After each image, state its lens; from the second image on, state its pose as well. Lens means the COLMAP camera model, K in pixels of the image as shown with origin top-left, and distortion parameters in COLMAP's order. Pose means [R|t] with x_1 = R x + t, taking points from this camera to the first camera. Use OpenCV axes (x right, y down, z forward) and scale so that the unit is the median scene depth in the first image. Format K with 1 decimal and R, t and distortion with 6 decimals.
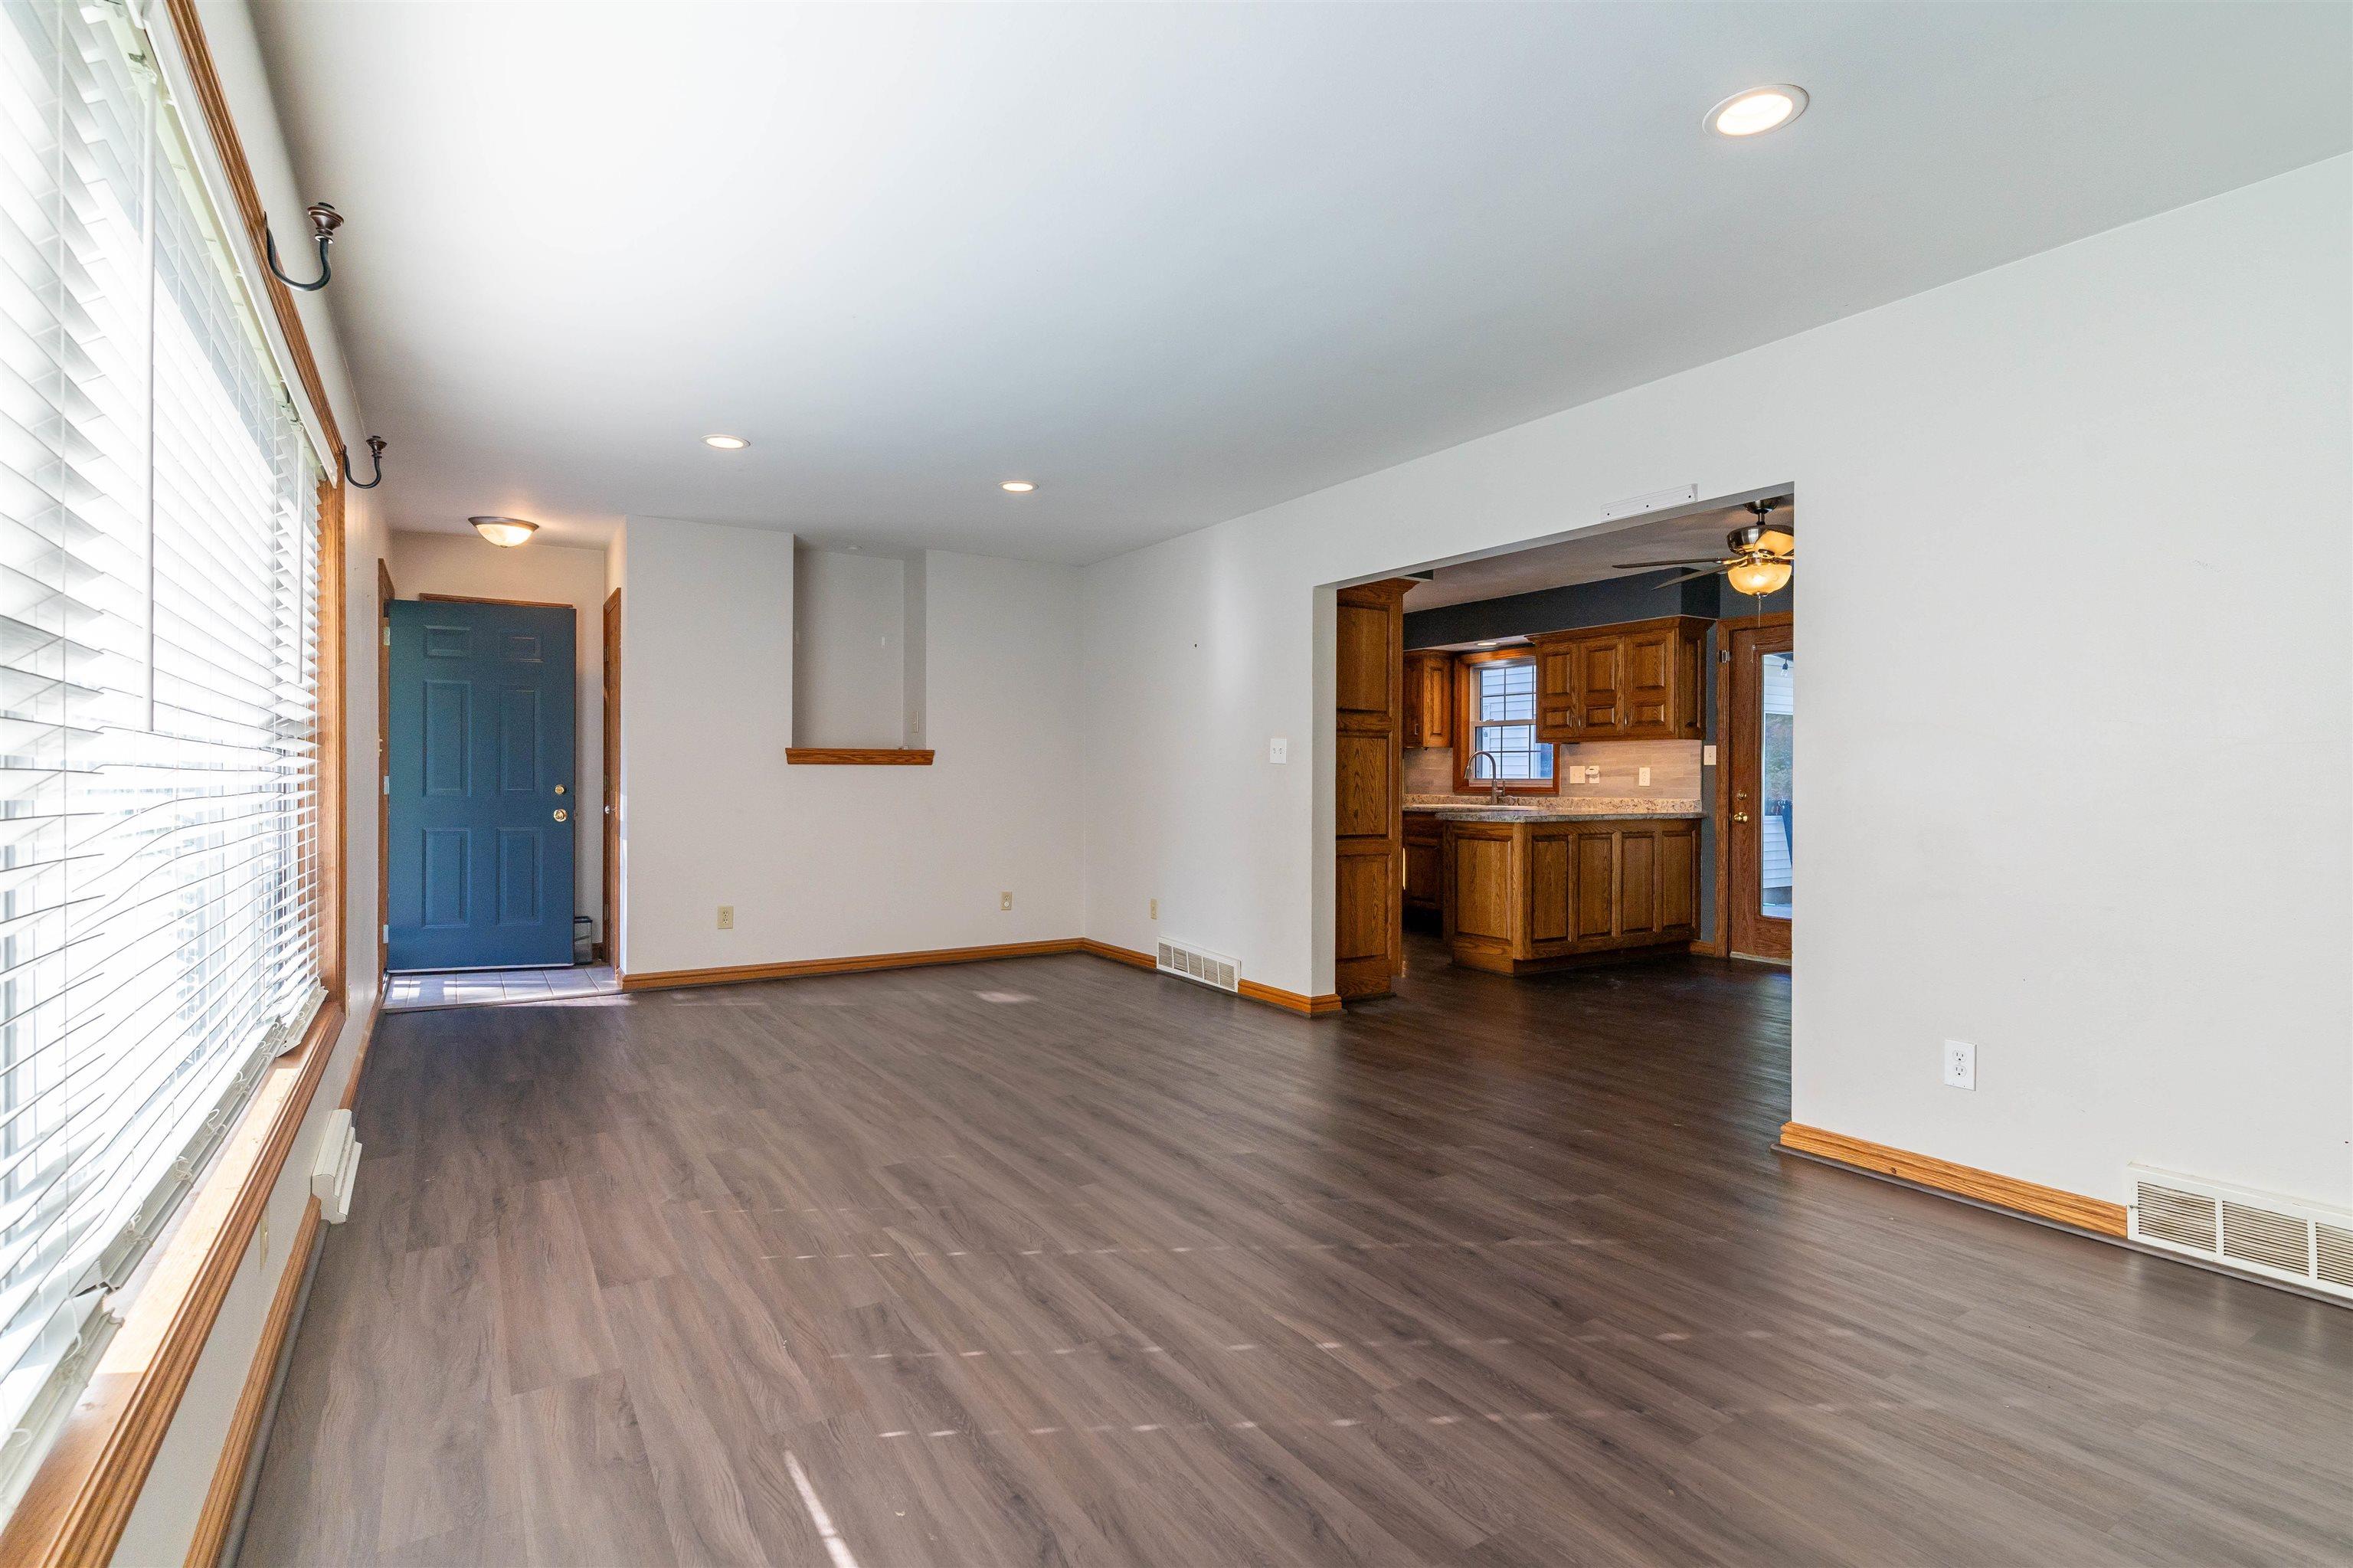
lens RADIAL K [[1146.0, 0, 1176.5], [0, 1146.0, 784.0], [0, 0, 1]] dist [0.001188, 0.000252]
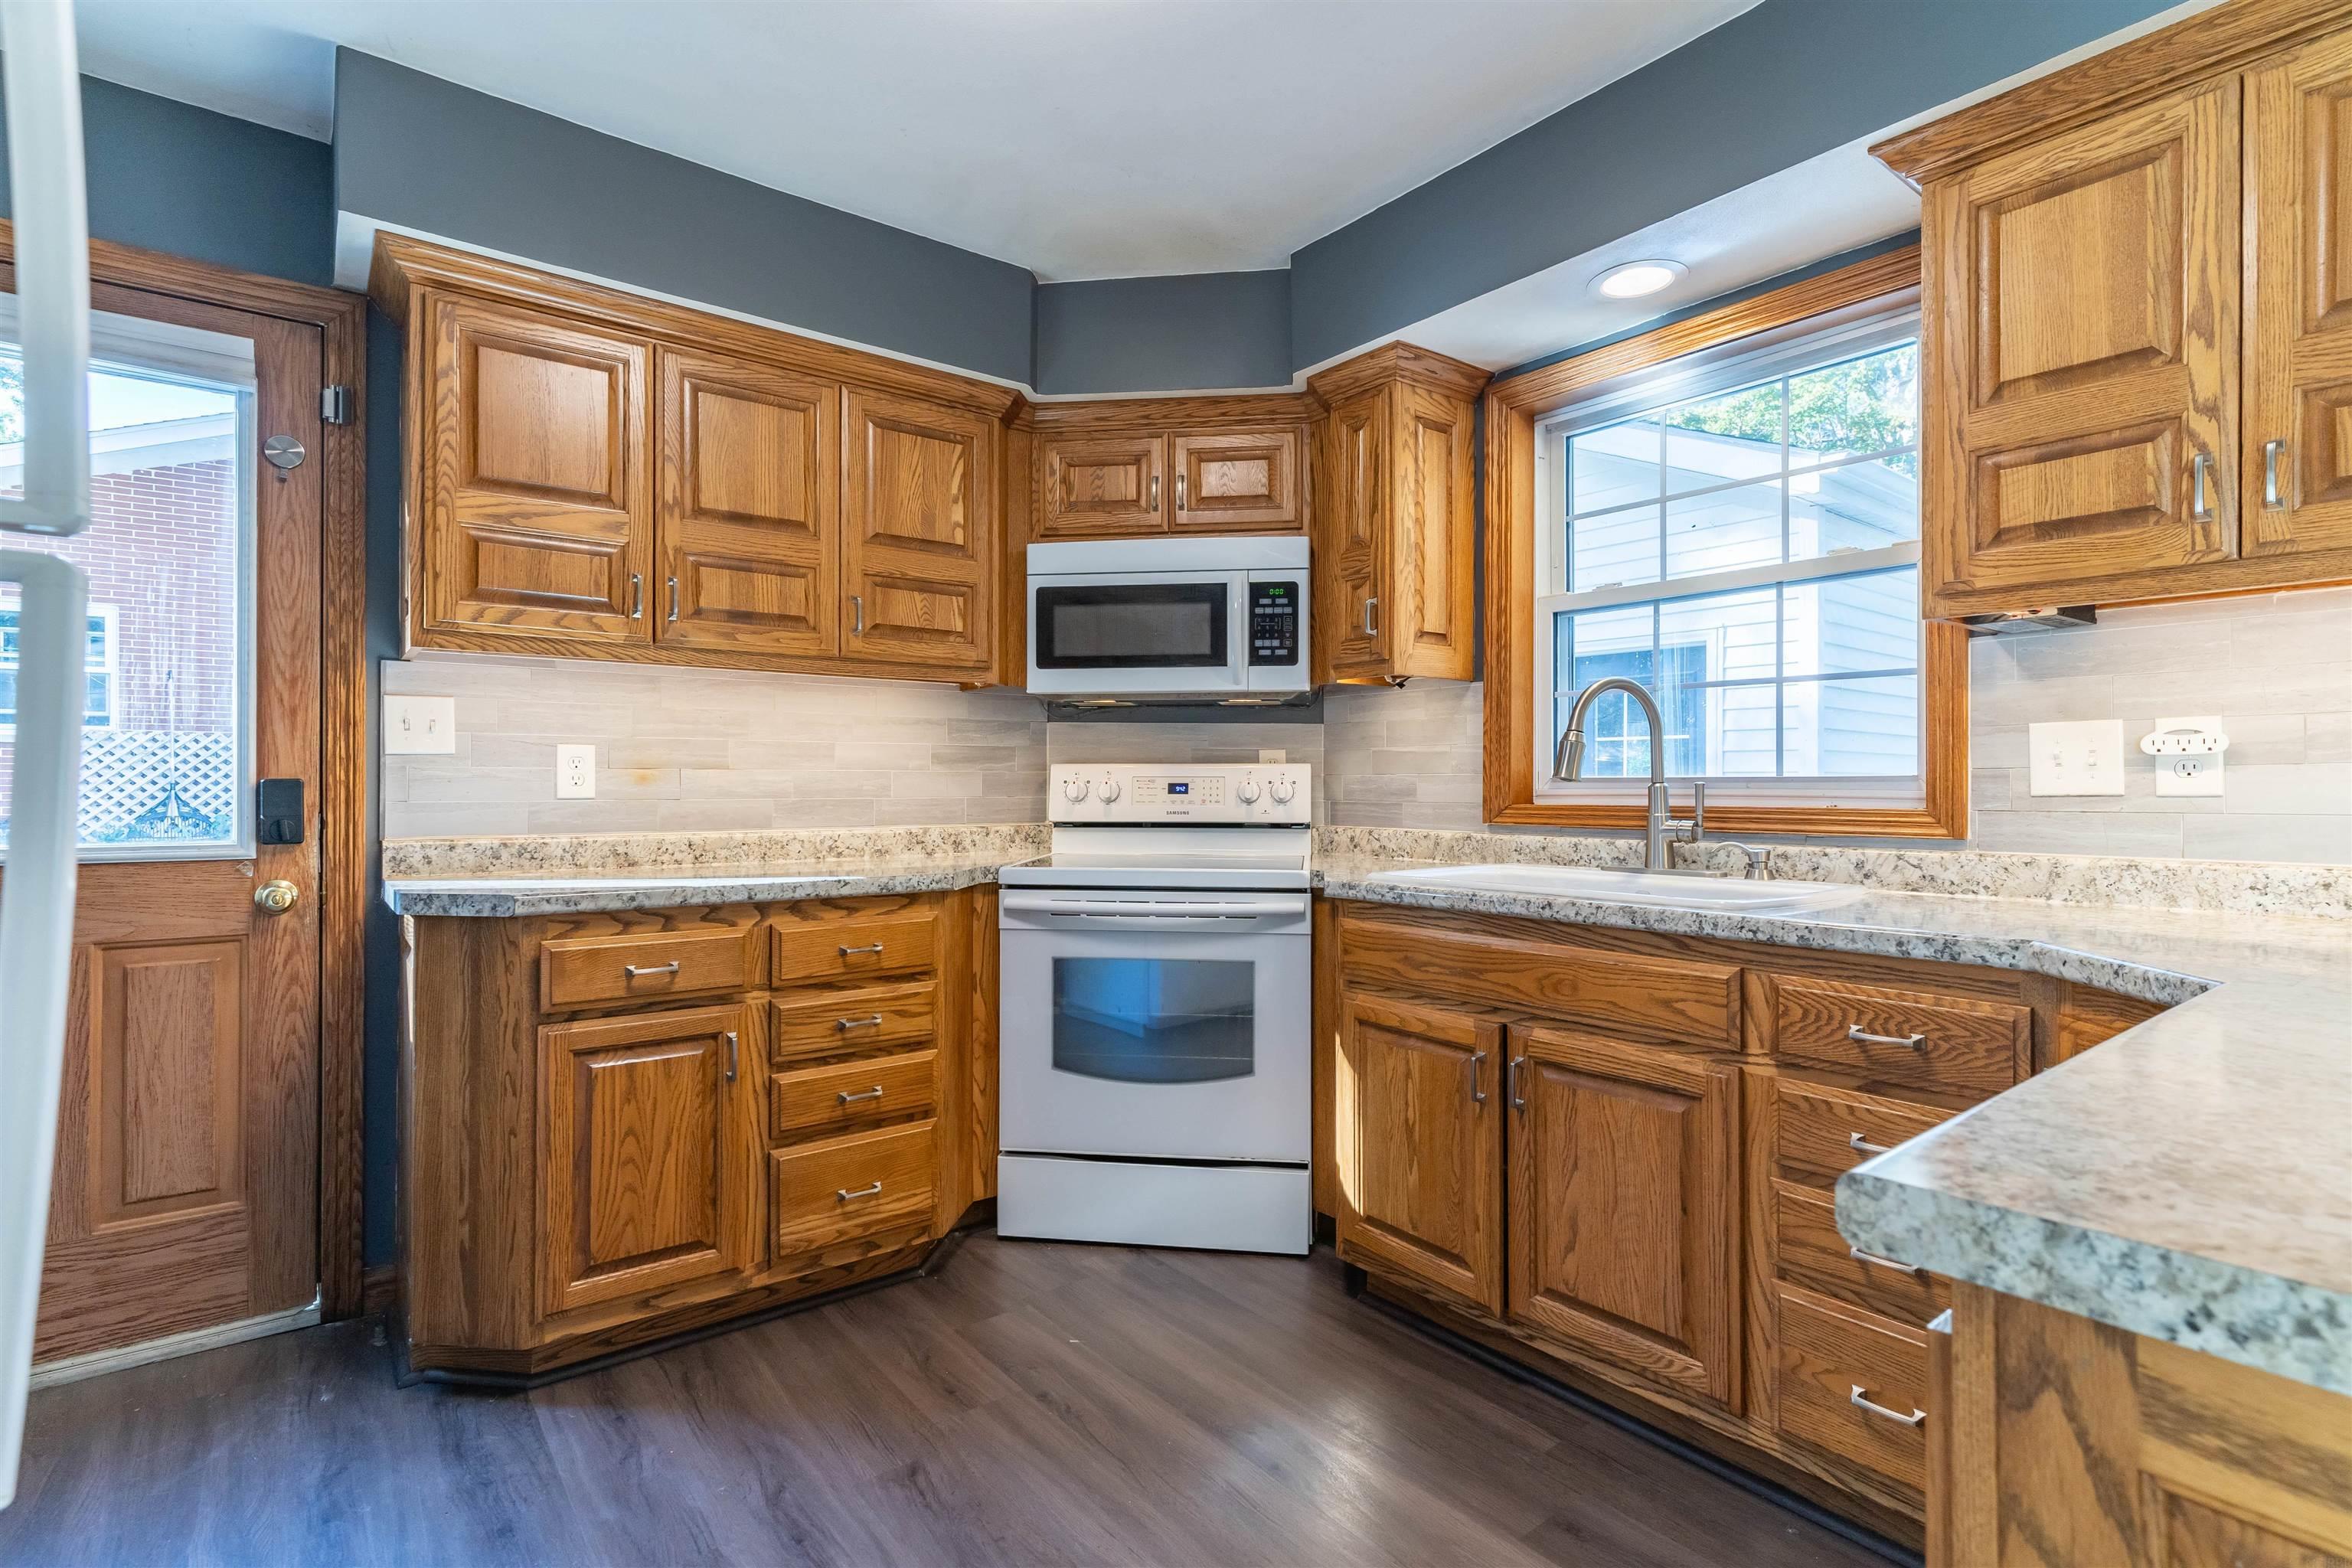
lens RADIAL K [[1128.8, 0, 1176.0], [0, 1128.8, 784.0], [0, 0, 1]] dist [0.003049, -0.000114]
pose [[0.995613, -0.005949, 0.093377, 0.156342], [0.006372, 0.999971, -0.004233, -0.003257], [-0.093349, 0.004810, 0.995622, 0.851555]]
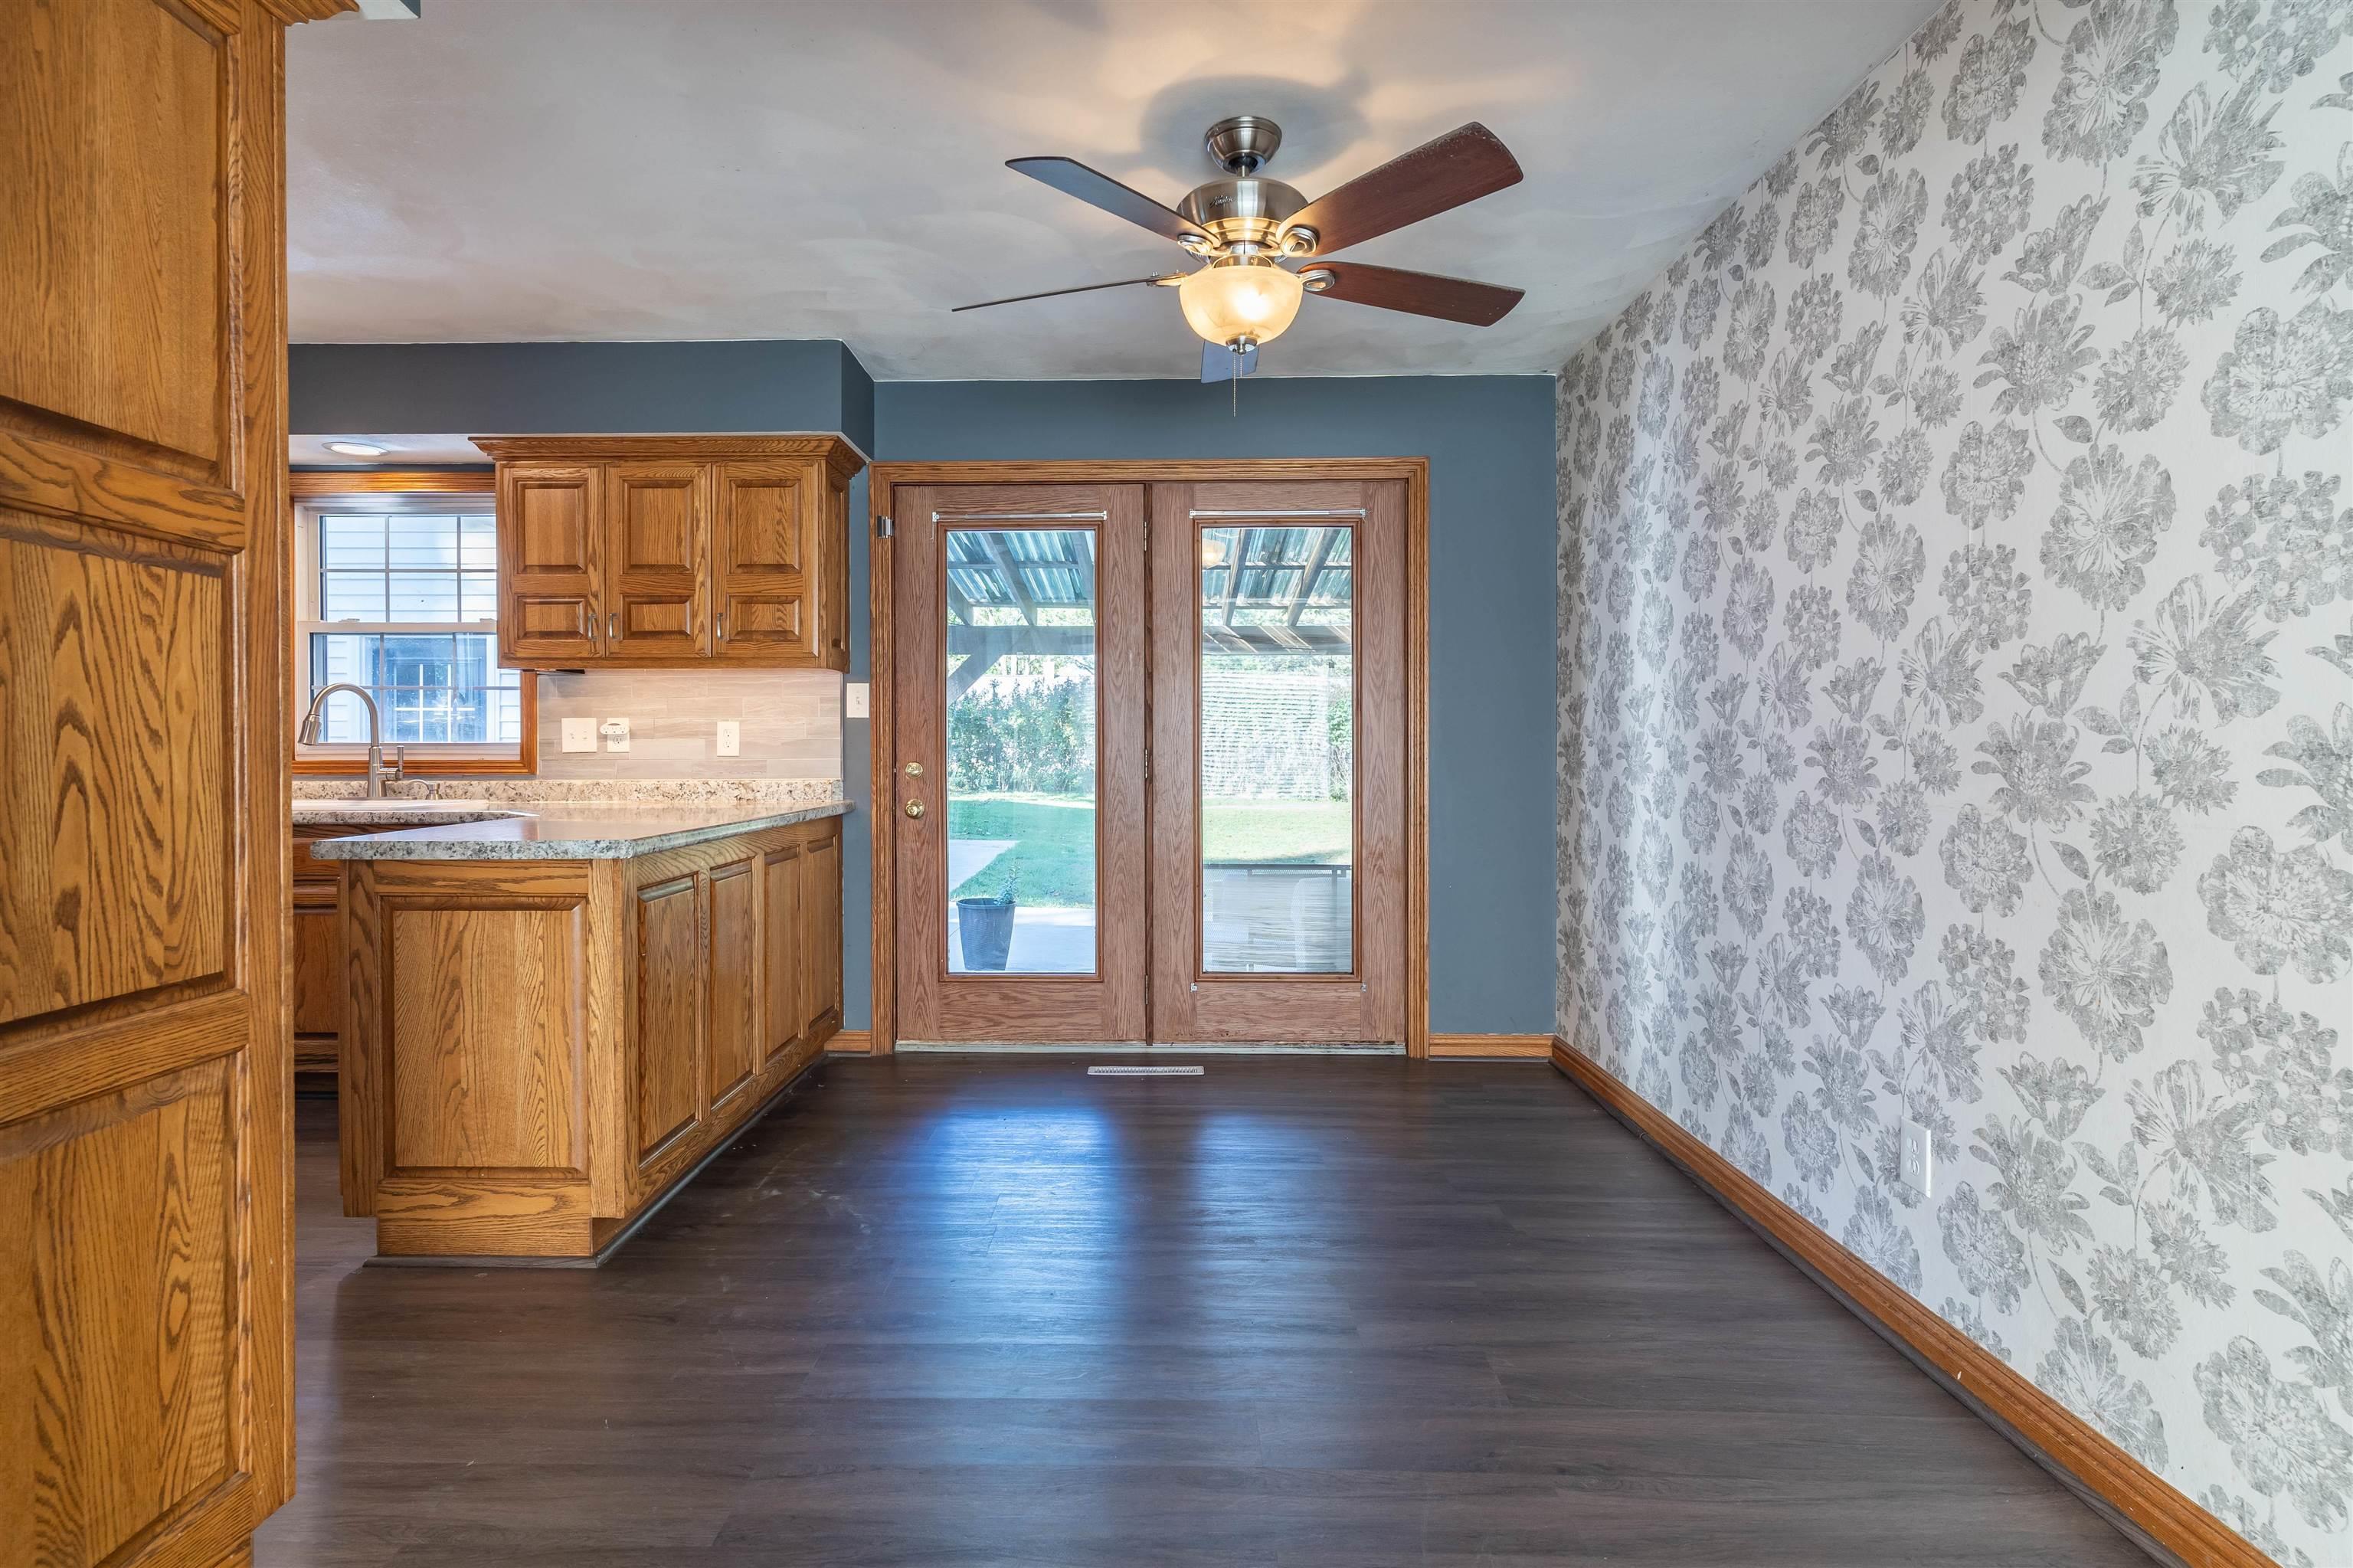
lens RADIAL K [[1156.5, 0, 1157.9], [0, 1156.5, 755.9], [0, 0, 1]] dist [-0.000755, 0.000241]
pose [[0.551217, -0.012676, 0.834266, 0.068543], [0.007595, 0.999919, 0.010175, -0.002310], [-0.834328, 0.000727, 0.551268, 0.544823]]
